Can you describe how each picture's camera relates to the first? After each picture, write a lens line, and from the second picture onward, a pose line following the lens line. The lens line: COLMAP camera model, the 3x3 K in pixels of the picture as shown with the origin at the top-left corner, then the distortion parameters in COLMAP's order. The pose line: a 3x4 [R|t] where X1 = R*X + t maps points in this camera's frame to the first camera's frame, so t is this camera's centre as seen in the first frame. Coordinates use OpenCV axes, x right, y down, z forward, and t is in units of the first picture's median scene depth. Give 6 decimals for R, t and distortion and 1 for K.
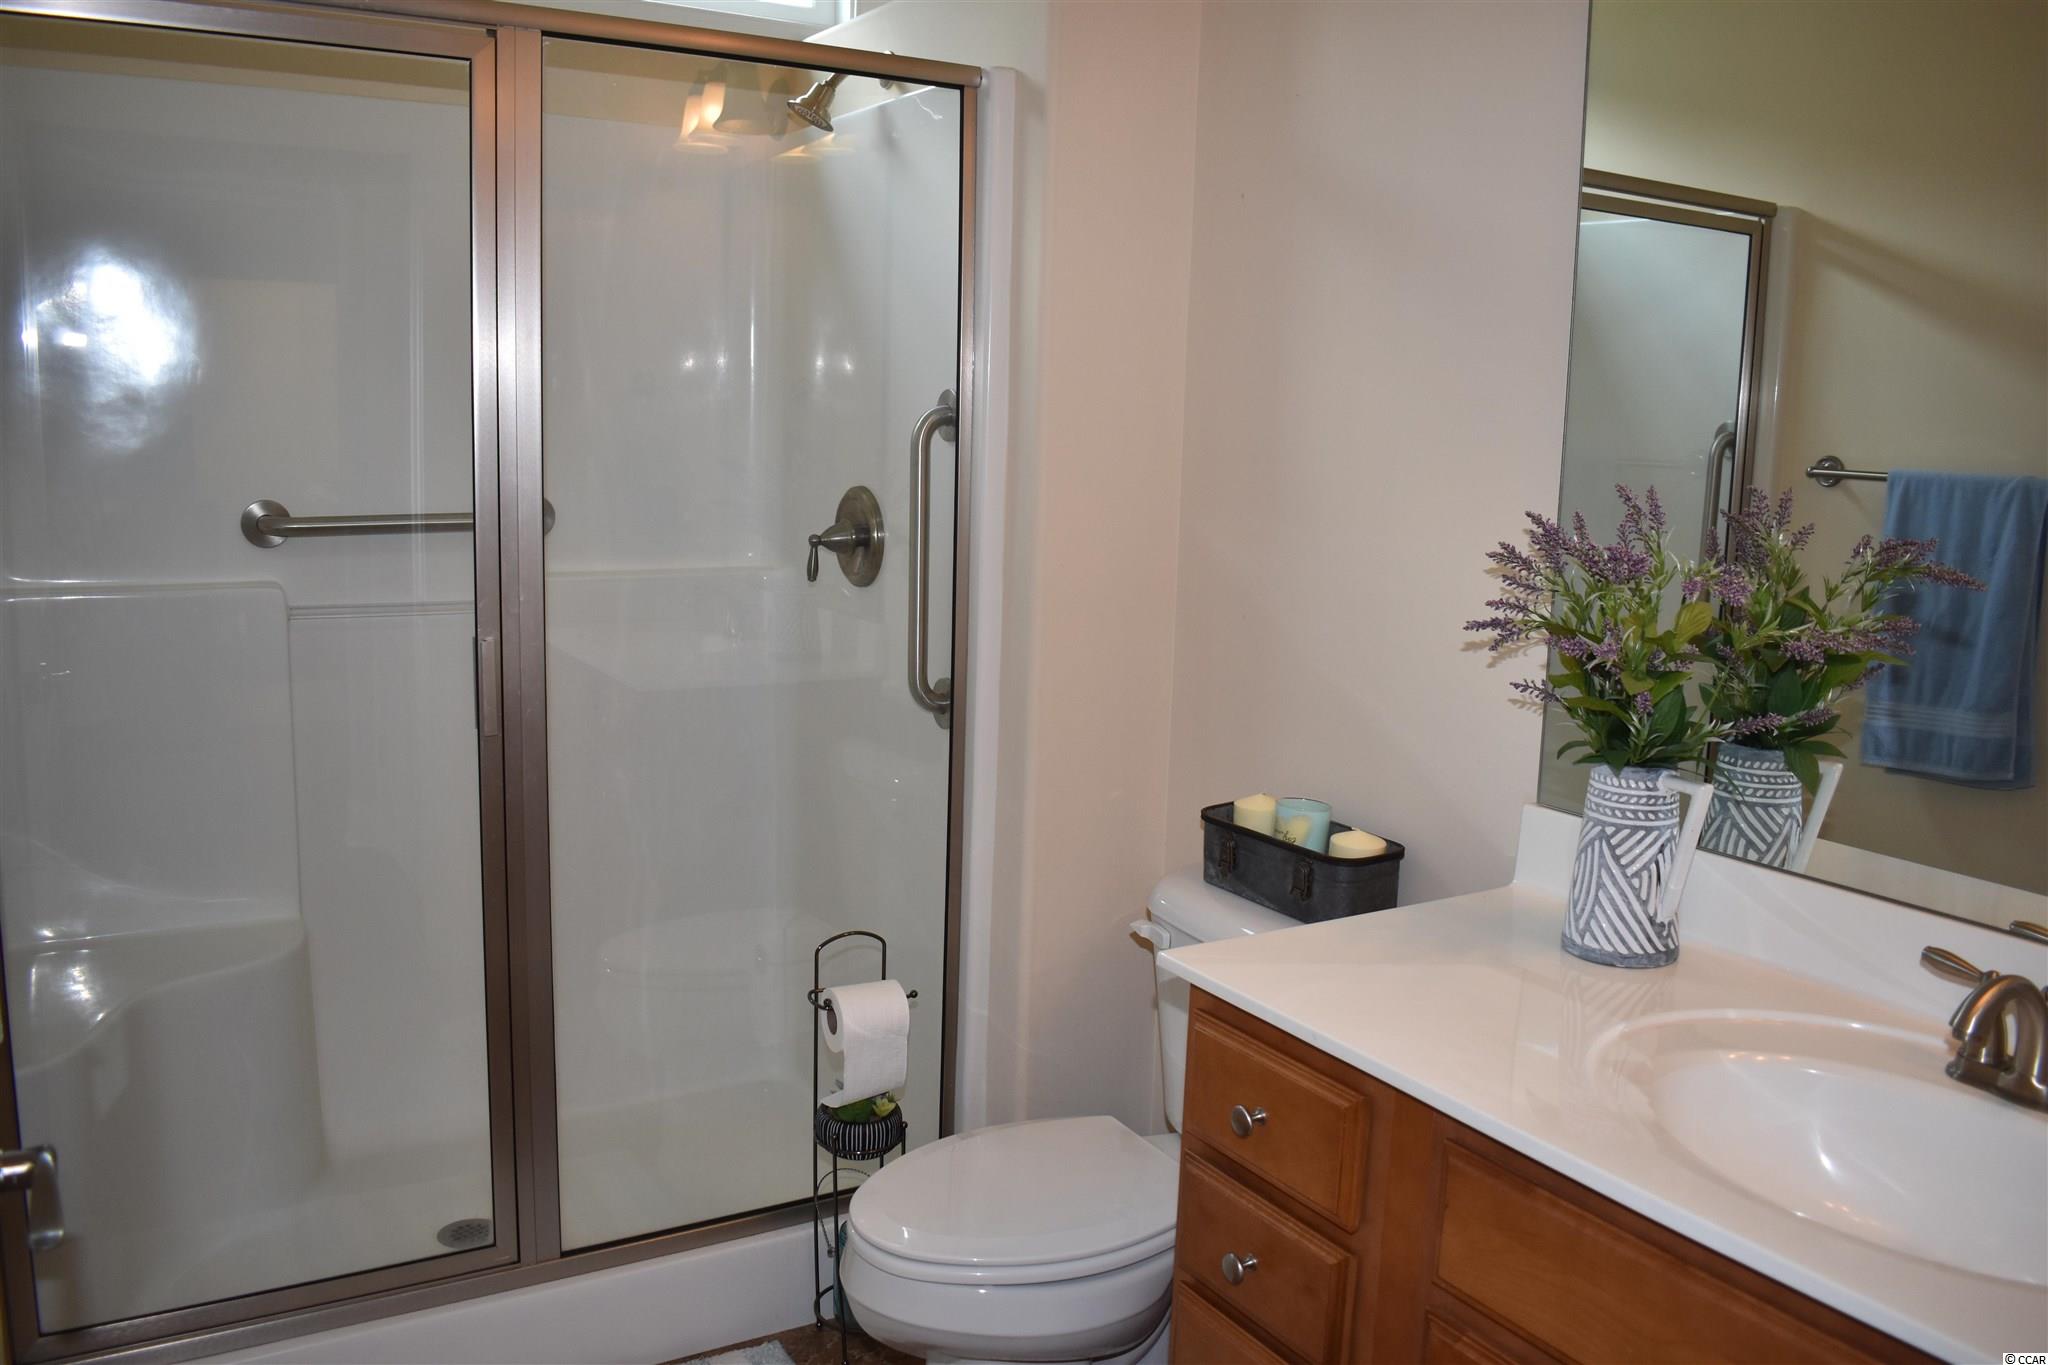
lens RADIAL K [[1632.6, 0, 1024.0], [0, 1632.6, 682.5], [0, 0, 1]] dist [-0.095964, 0.016018]
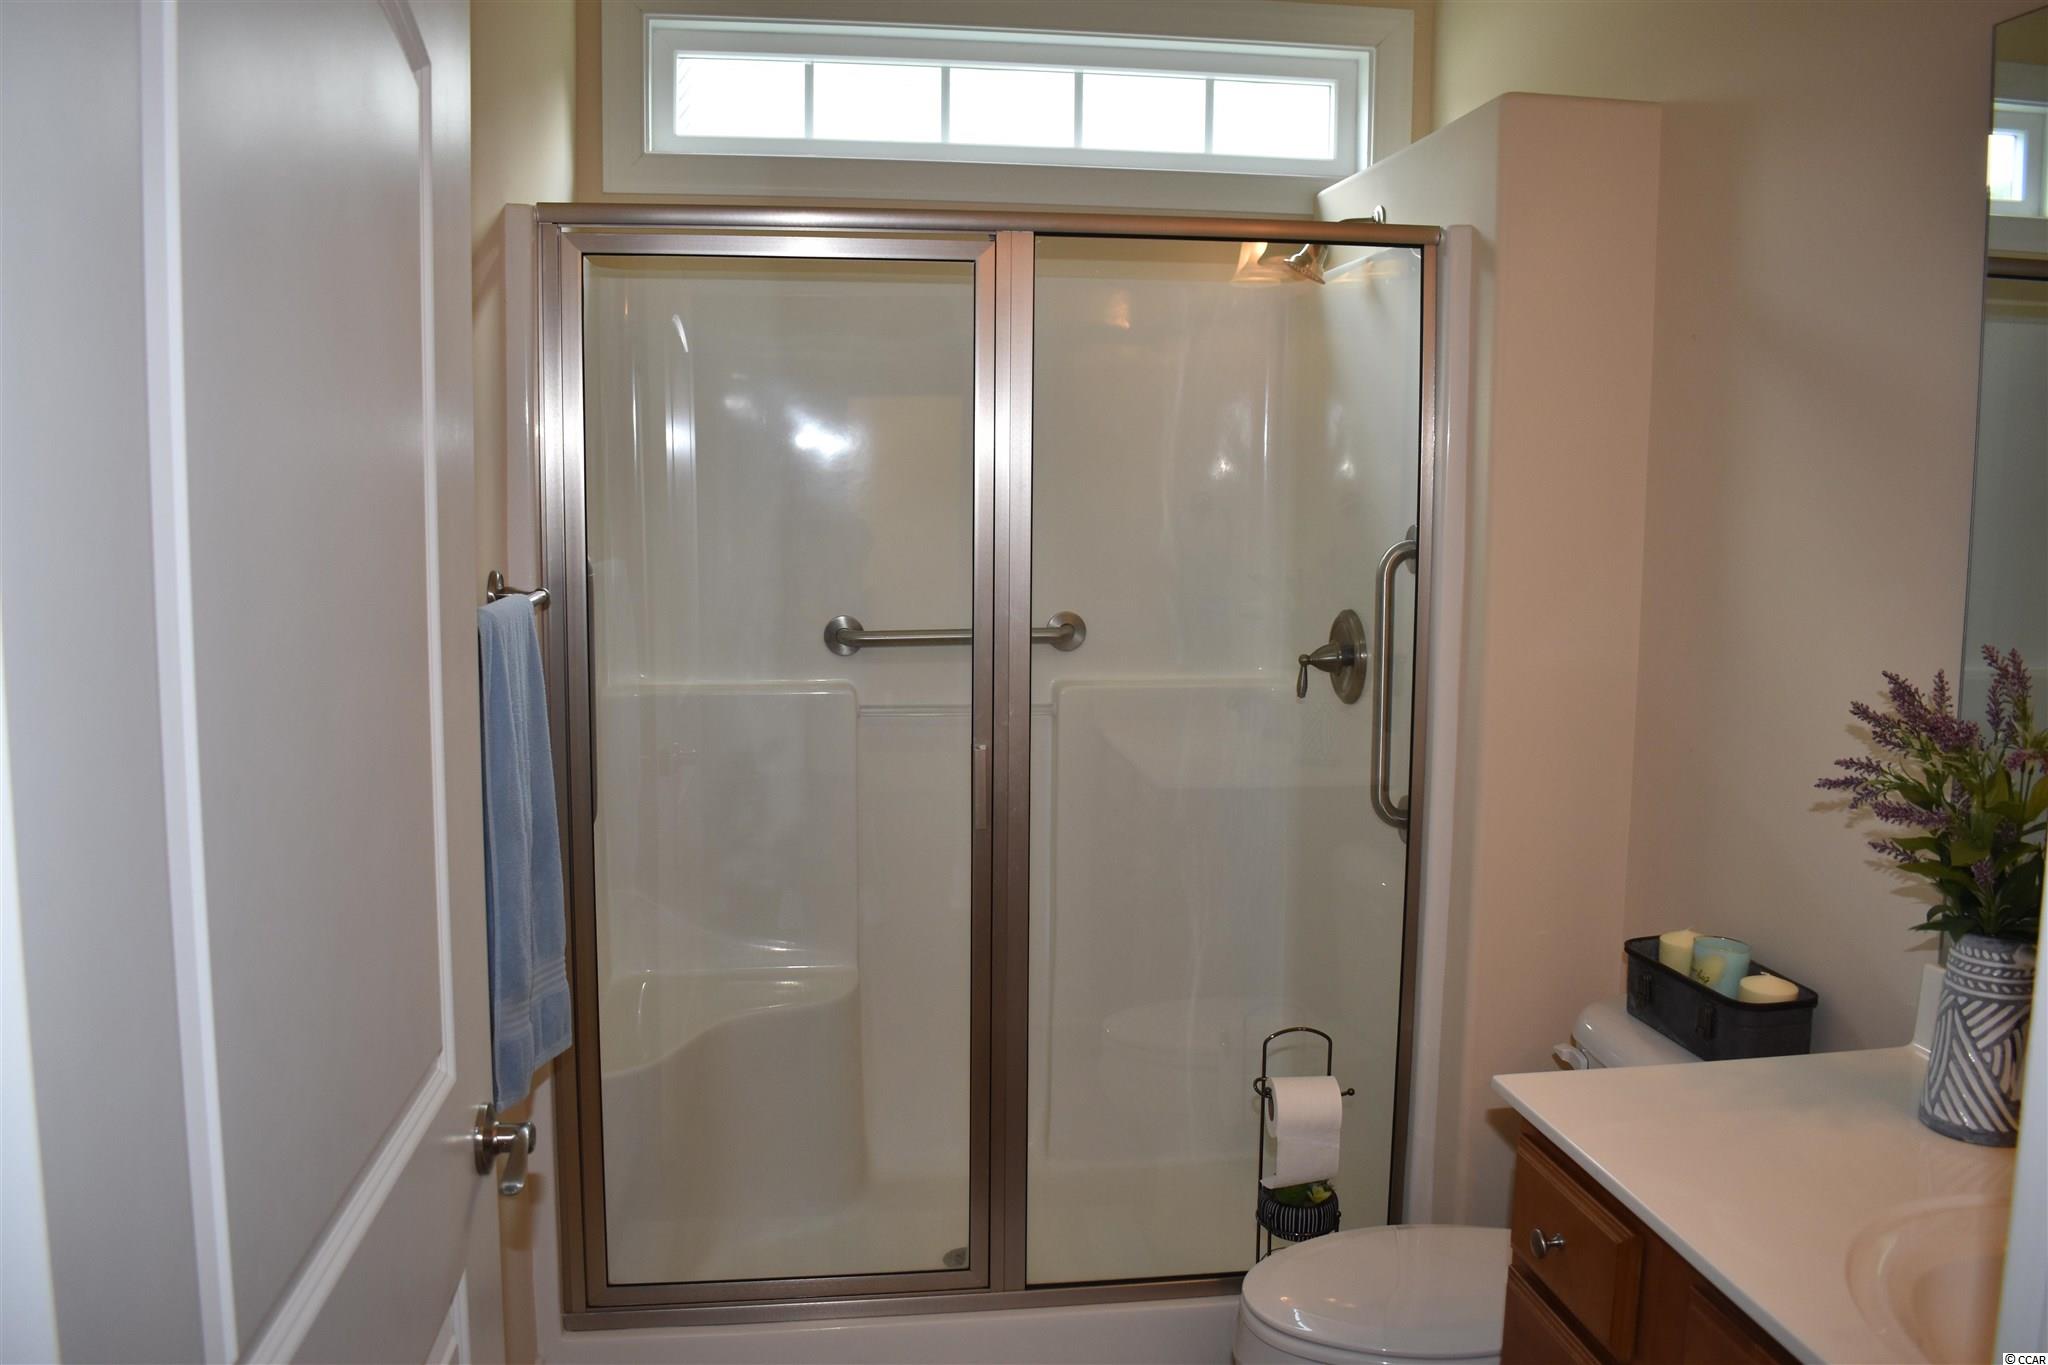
lens RADIAL K [[1632.6, 0, 1024.0], [0, 1632.6, 682.5], [0, 0, 1]] dist [-0.095964, 0.016018]
pose [[0.919941, 0.025372, -0.391236, 0.197155], [-0.043817, 0.998306, -0.038288, -0.036516], [0.389601, 0.052365, 0.919494, -0.100222]]
